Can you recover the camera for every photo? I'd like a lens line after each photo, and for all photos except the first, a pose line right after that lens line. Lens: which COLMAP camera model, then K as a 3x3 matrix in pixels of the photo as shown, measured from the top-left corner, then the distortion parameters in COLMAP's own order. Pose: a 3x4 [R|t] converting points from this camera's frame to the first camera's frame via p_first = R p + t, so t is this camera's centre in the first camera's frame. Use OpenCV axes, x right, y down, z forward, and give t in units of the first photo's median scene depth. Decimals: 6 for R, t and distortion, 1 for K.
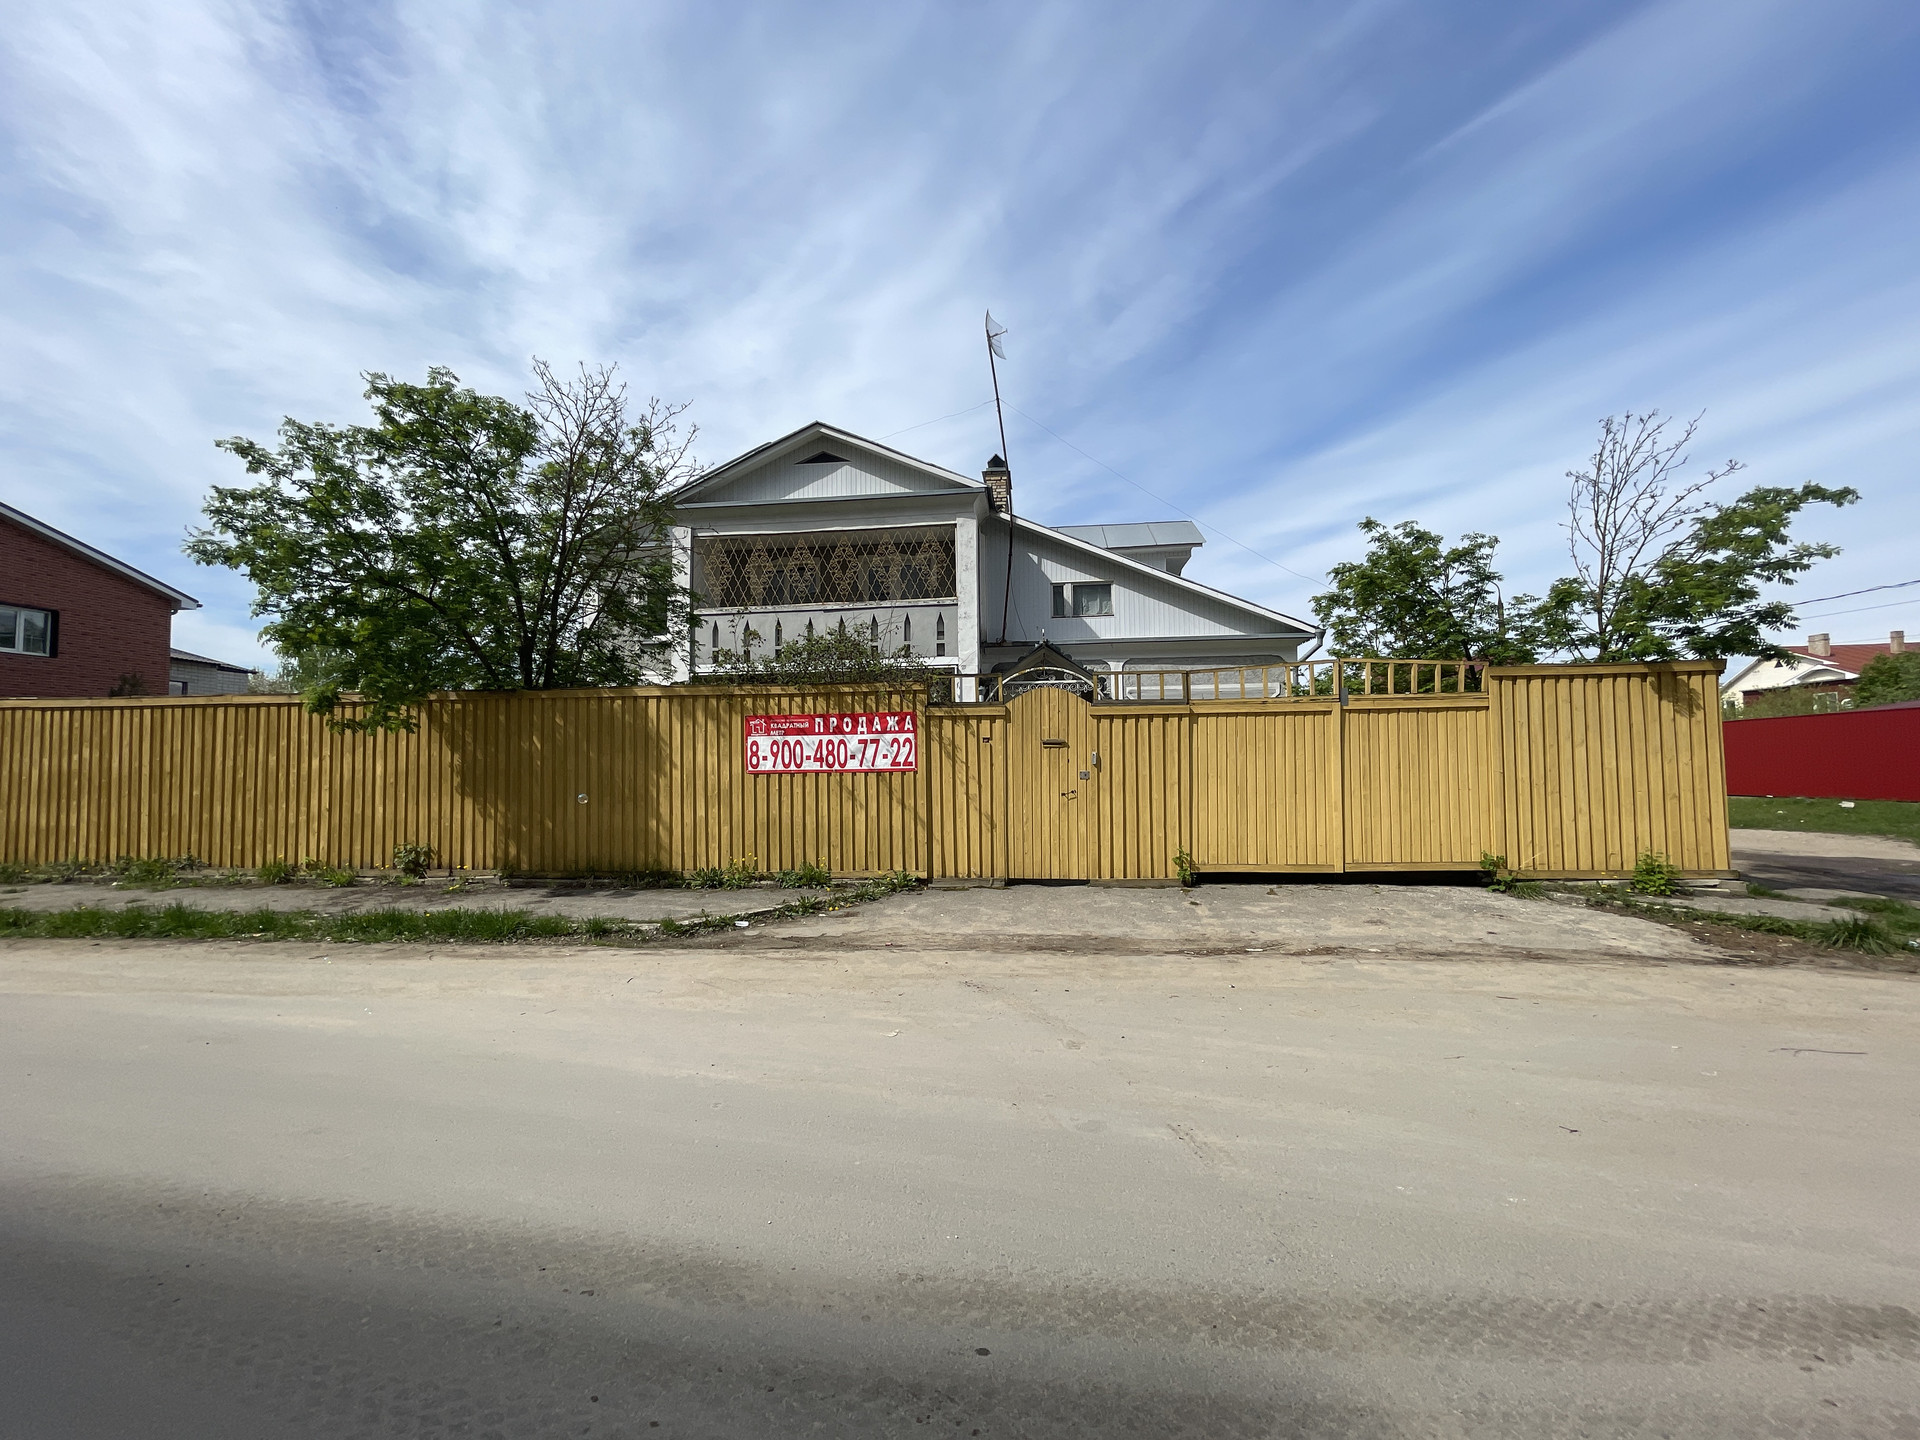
lens RADIAL K [[774.3, 0, 952.9], [0, 774.3, 726.3], [0, 0, 1]] dist [-0.000080, 0.001157]
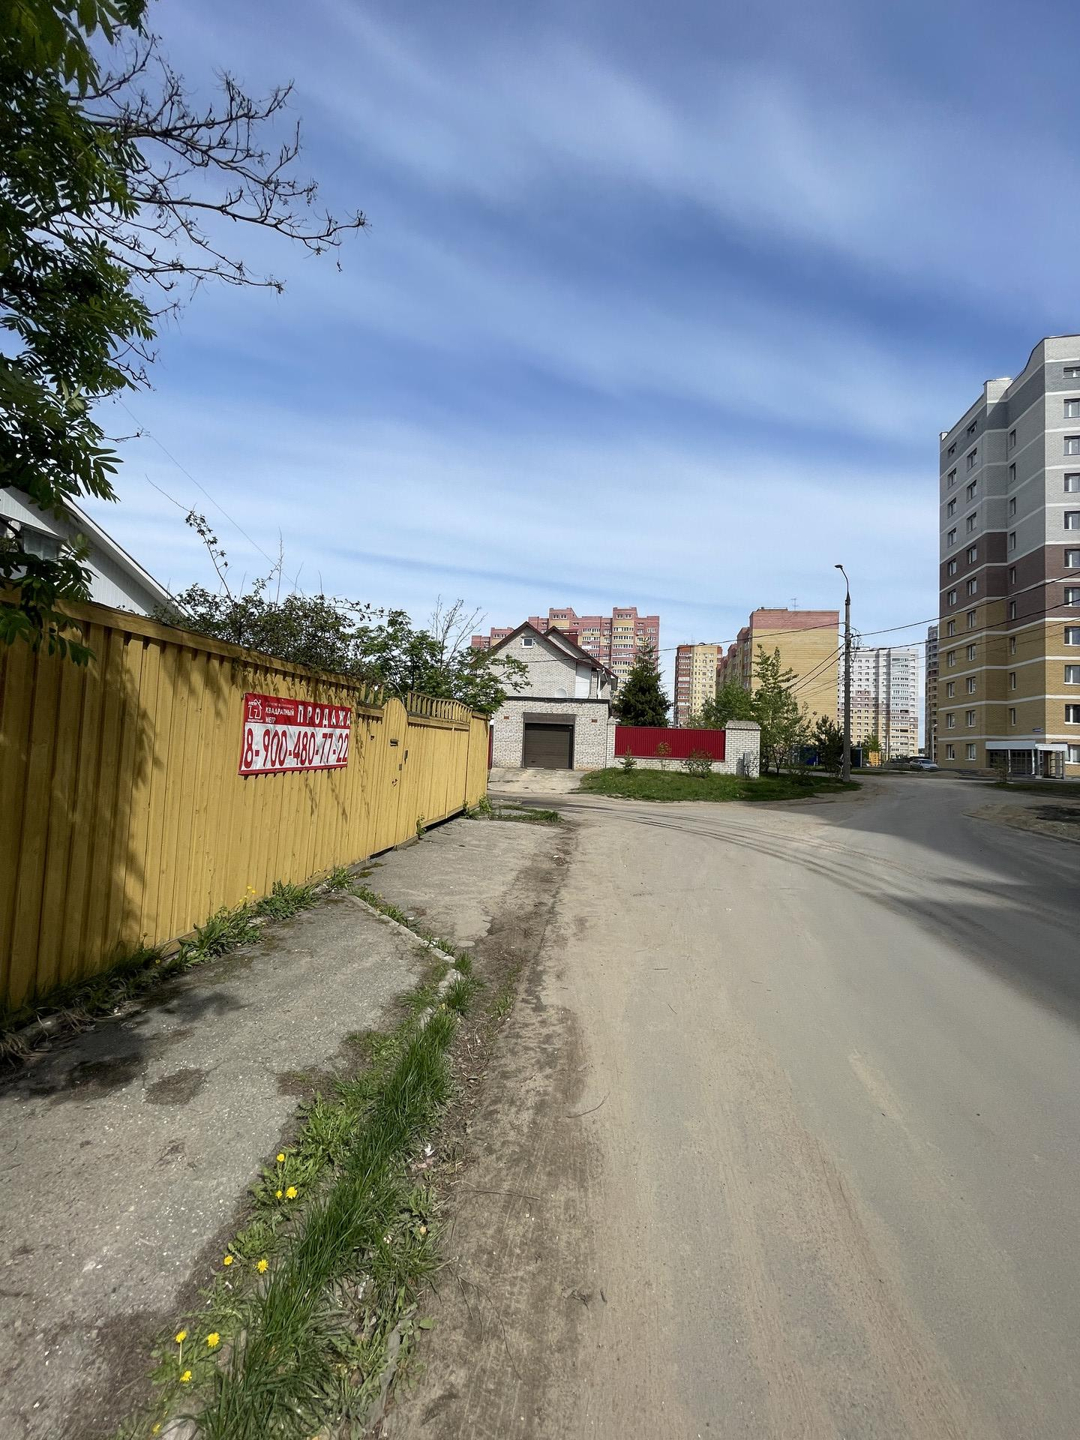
lens RADIAL K [[580.7, 0, 541.0], [0, 580.7, 719.3], [0, 0, 1]] dist [-0.000080, 0.001157]
pose [[0.017730, 0.059626, 0.998063, -0.795714], [-0.093664, 0.993930, -0.057716, 0.016089], [-0.995446, -0.092460, 0.023207, 0.725750]]
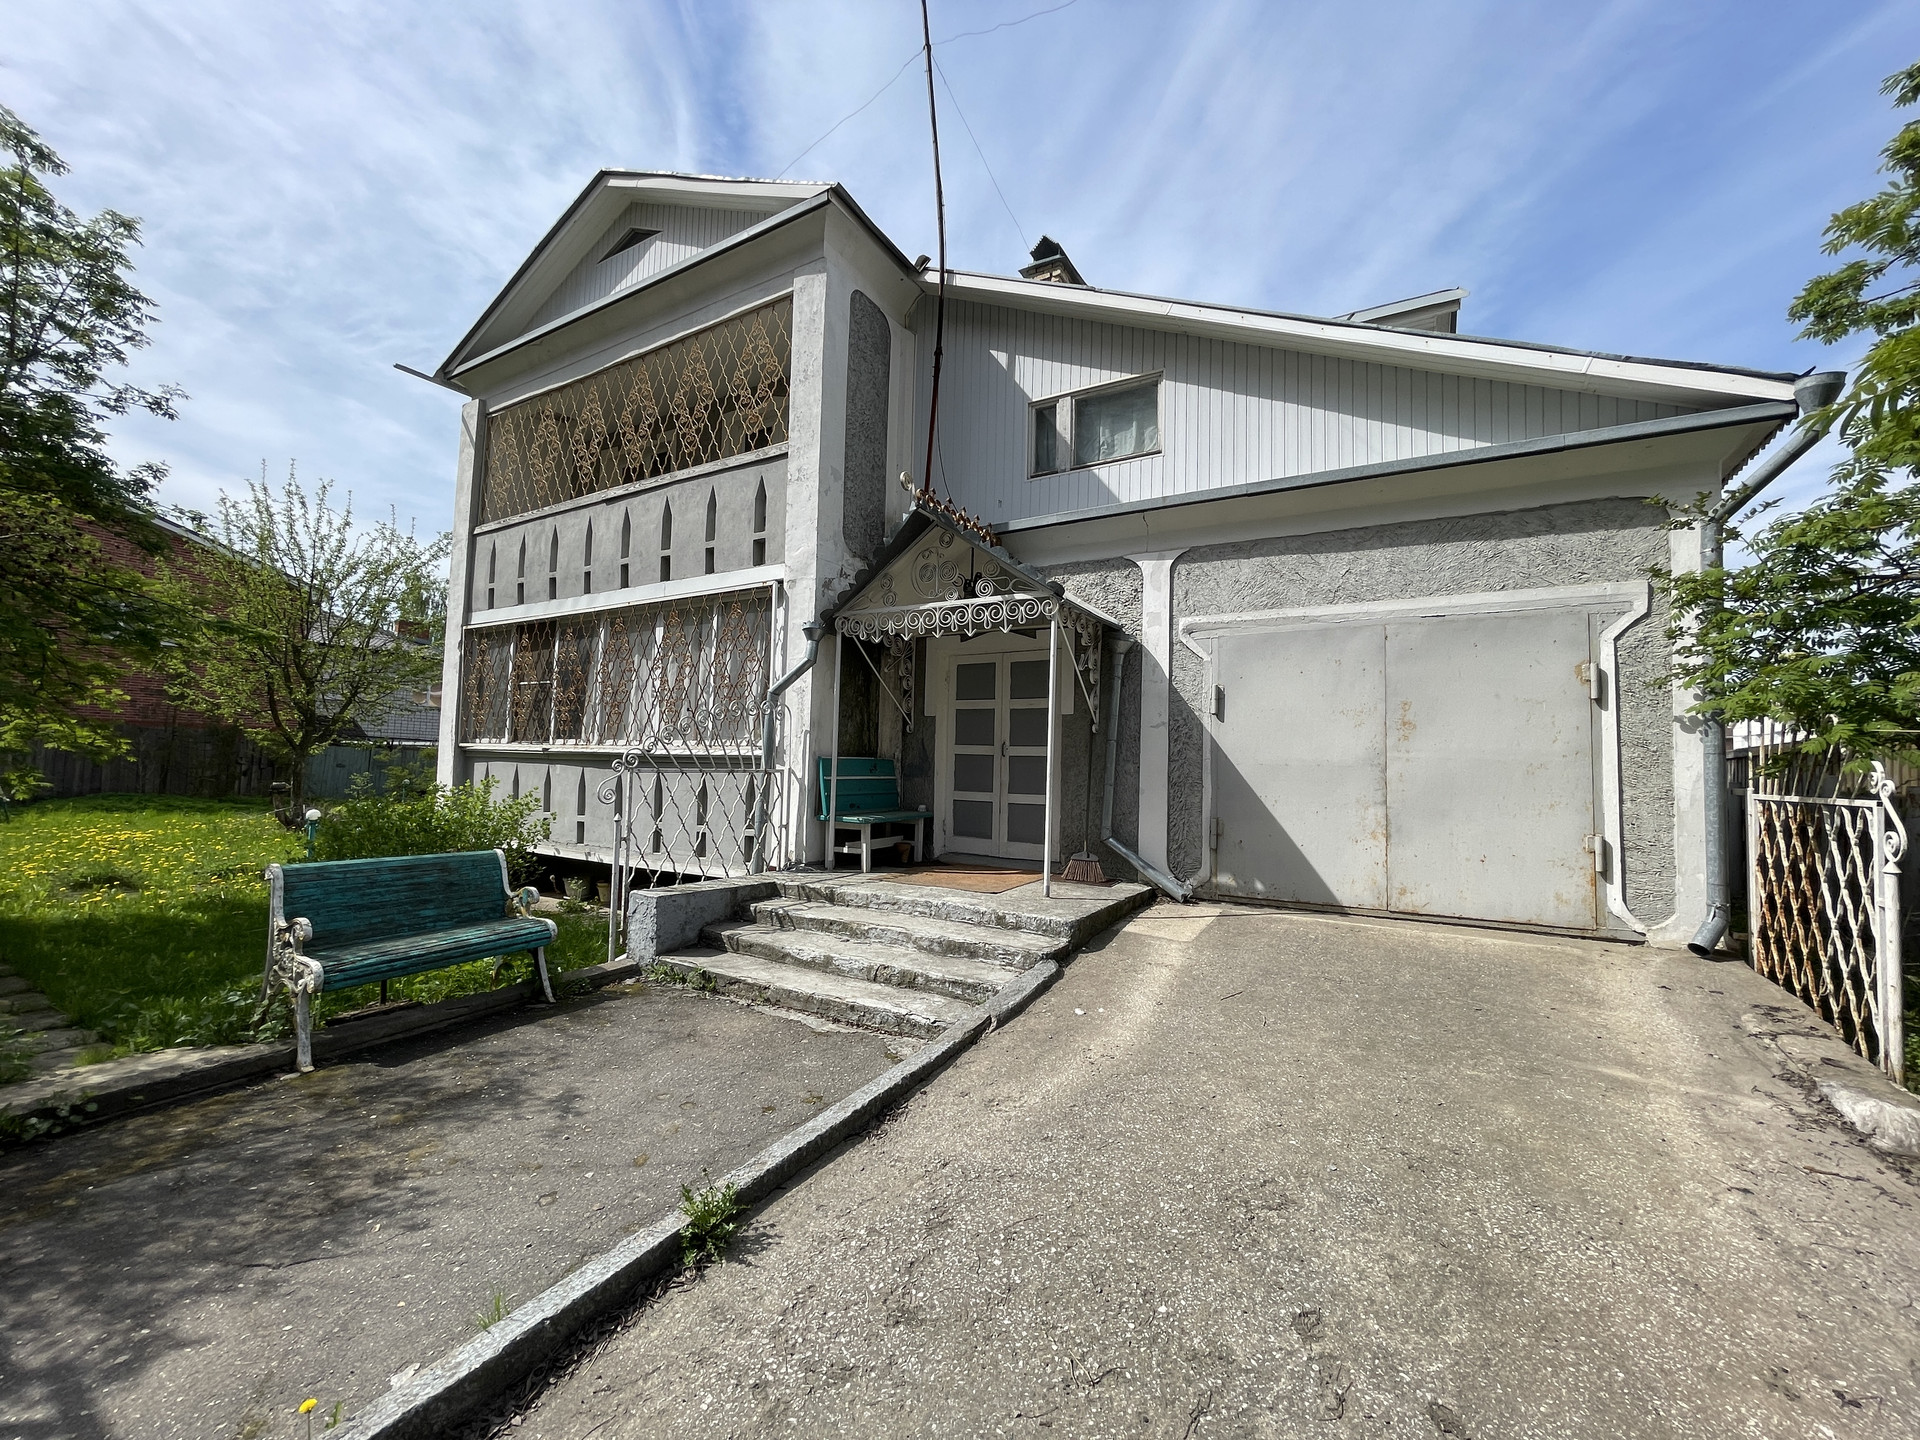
lens RADIAL K [[774.3, 0, 956.8], [0, 774.3, 720.1], [0, 0, 1]] dist [-0.000080, 0.001157]
pose [[0.913705, 0.008142, -0.406297, 0.495168], [-0.013871, 0.999842, -0.011157, 0.018518], [0.406141, 0.015830, 0.913673, 1.005967]]
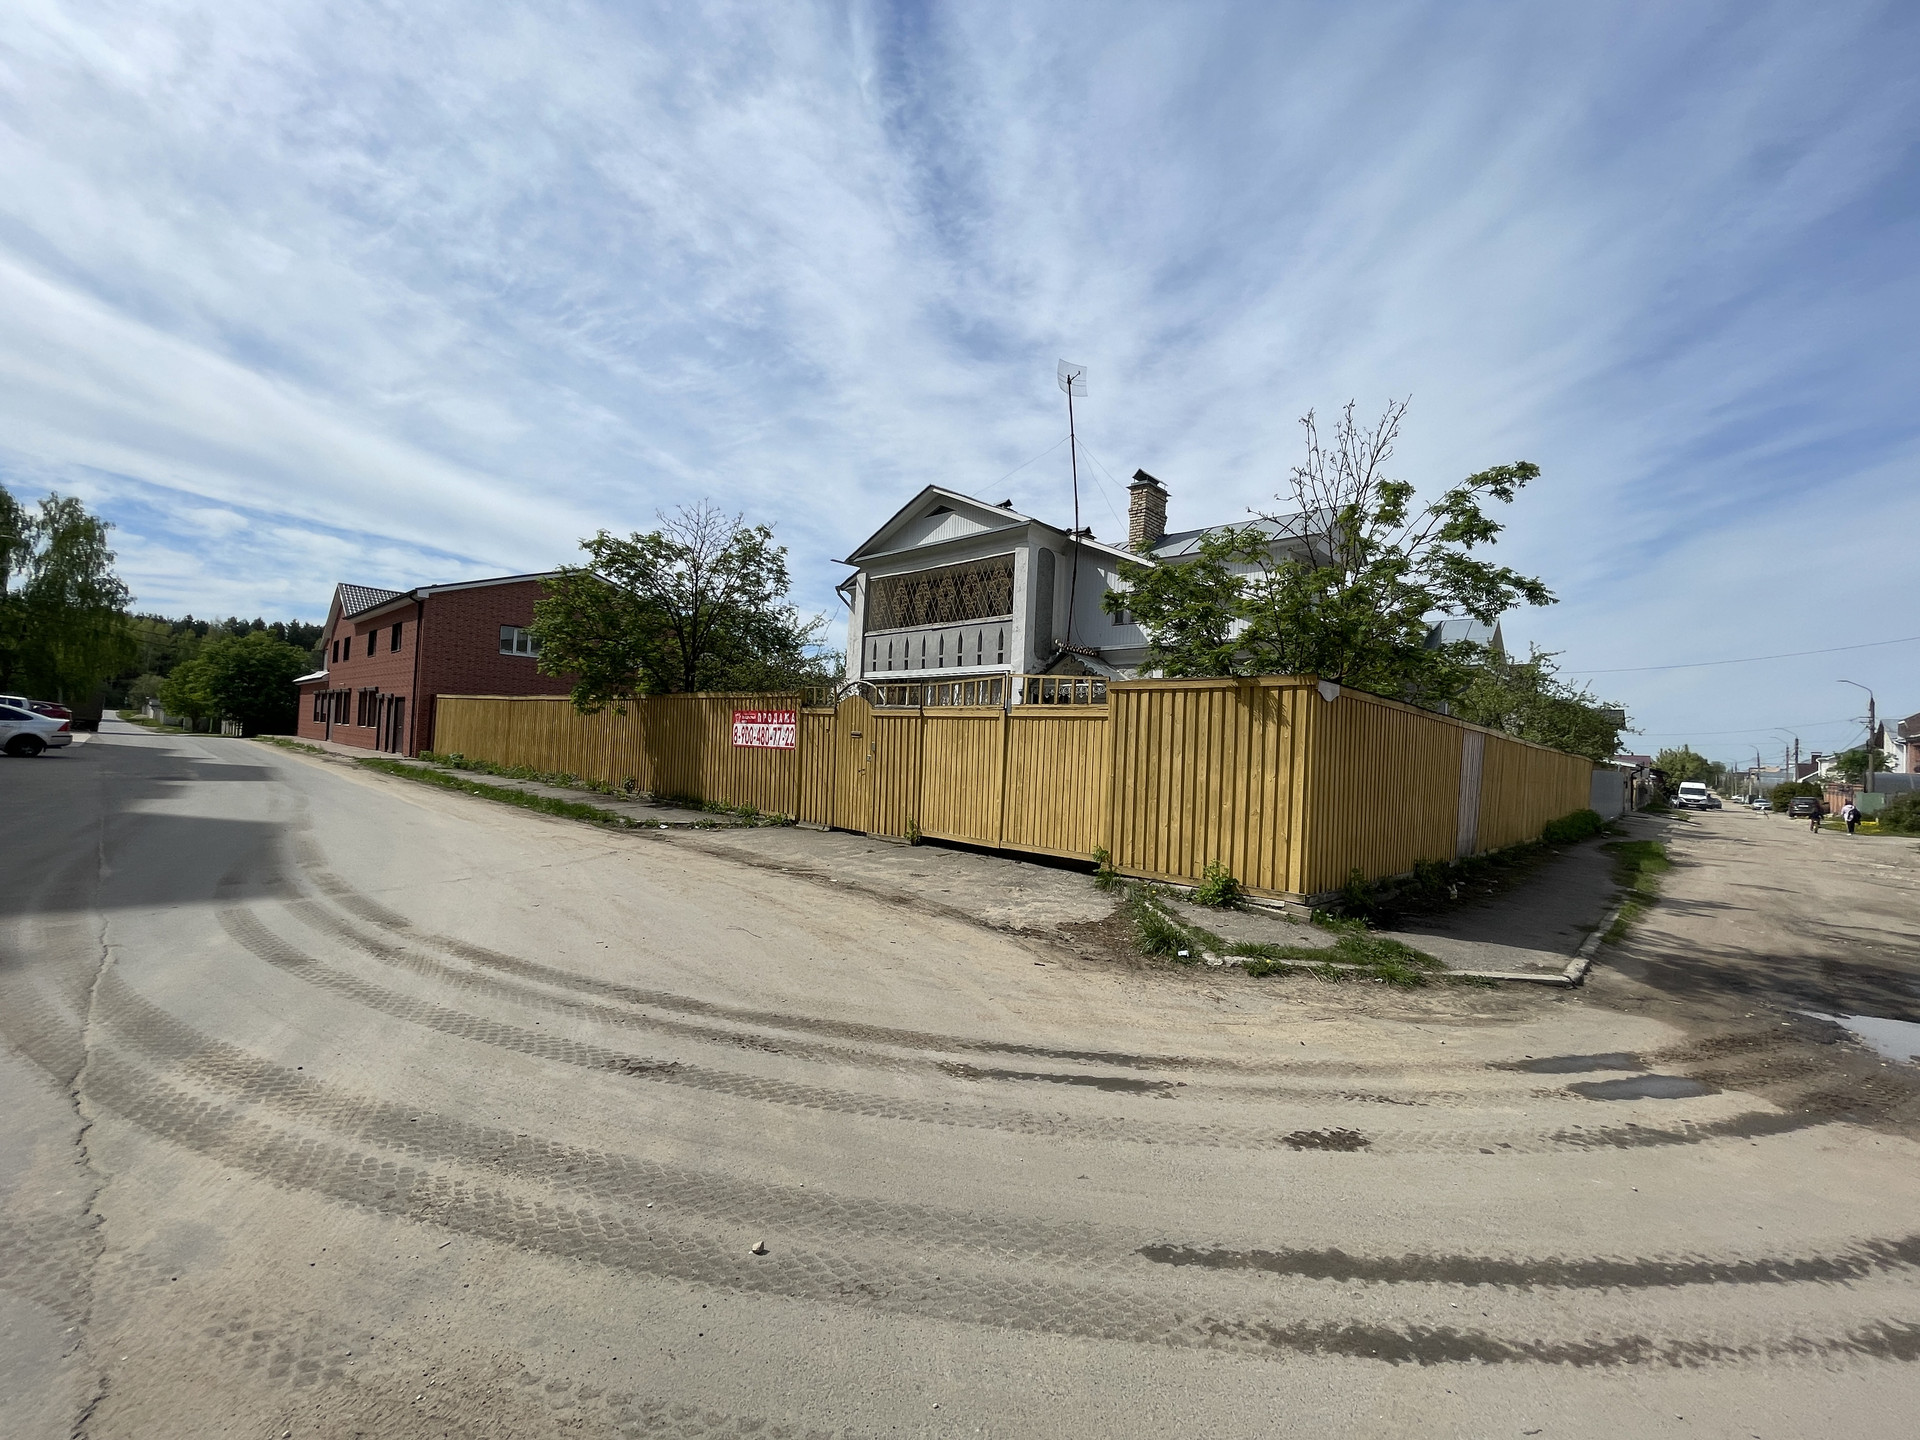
lens RADIAL K [[774.3, 0, 949.3], [0, 774.3, 725.8], [0, 0, 1]] dist [-0.000080, 0.001157]
pose [[0.792888, 0.033418, -0.608450, 1.103258], [-0.025235, 0.999439, 0.022008, -0.029464], [0.608845, -0.002096, 0.793287, -0.022435]]
